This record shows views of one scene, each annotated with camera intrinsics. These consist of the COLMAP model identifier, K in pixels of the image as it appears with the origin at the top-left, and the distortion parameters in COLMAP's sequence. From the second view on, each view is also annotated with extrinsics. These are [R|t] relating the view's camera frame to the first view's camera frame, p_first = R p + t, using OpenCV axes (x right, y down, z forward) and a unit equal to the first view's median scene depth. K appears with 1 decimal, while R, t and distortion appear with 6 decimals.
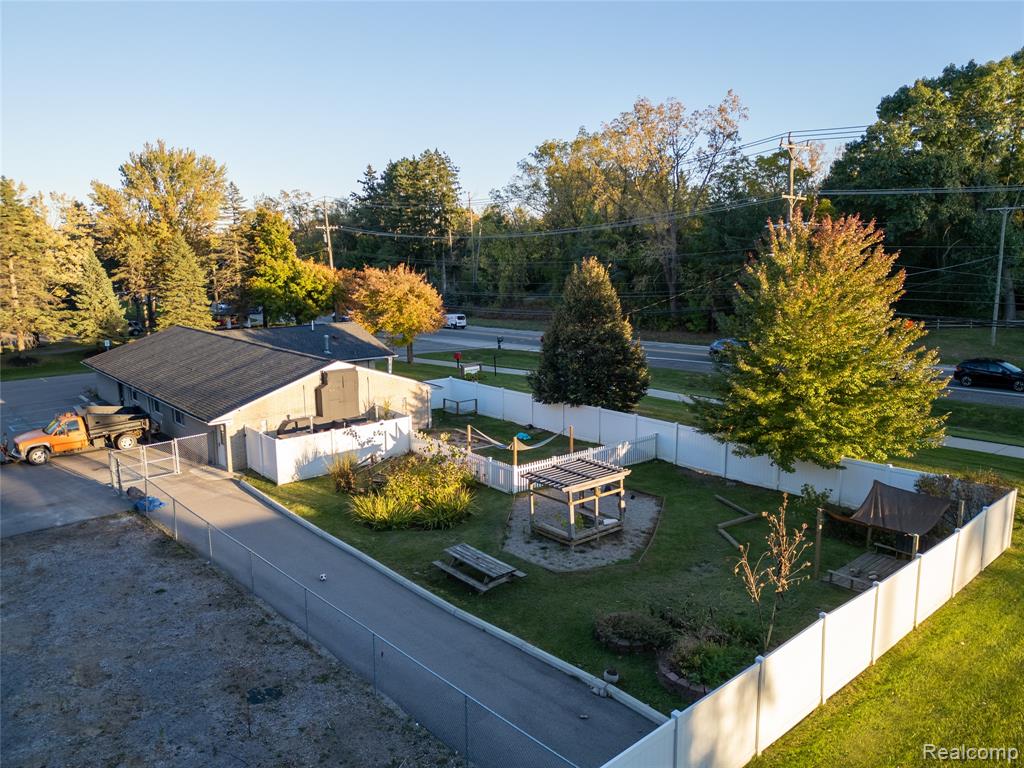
lens RADIAL K [[724.4, 0, 510.5], [0, 724.4, 387.3], [0, 0, 1]] dist [0.046230, -0.009710]
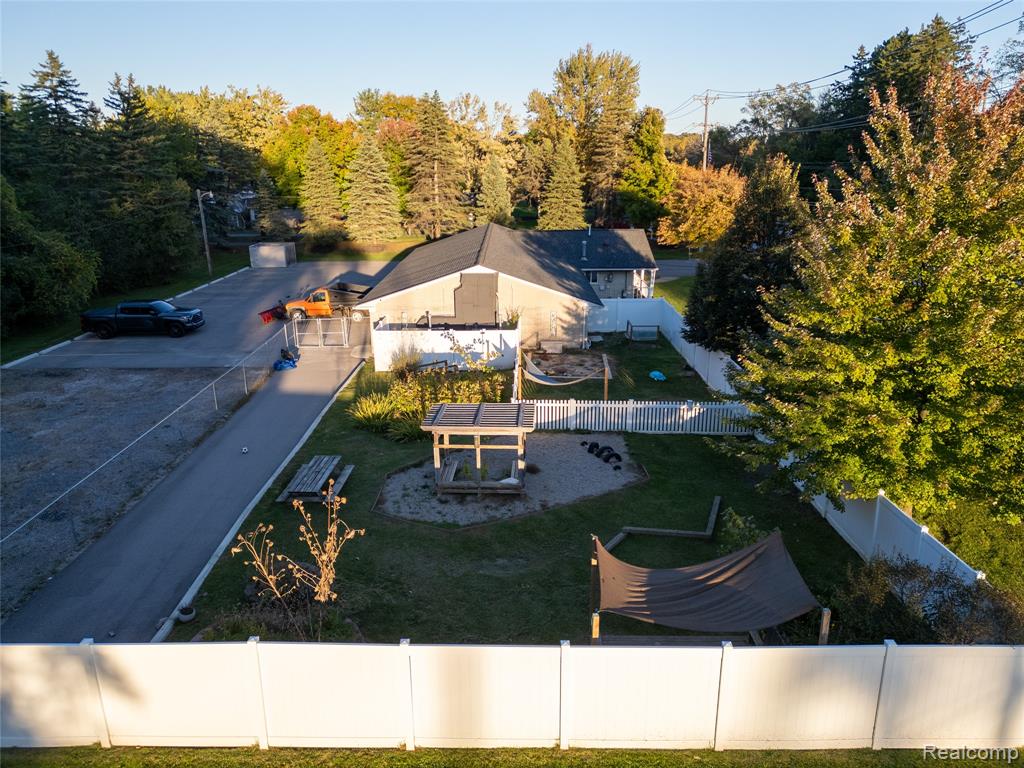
lens RADIAL K [[724.4, 0, 515.4], [0, 724.4, 378.6], [0, 0, 1]] dist [0.046230, -0.009710]
pose [[0.747375, 0.193141, -0.635710, 0.472414], [-0.119682, 0.980299, 0.157130, -0.046015], [0.653534, -0.041352, 0.755766, 0.274591]]
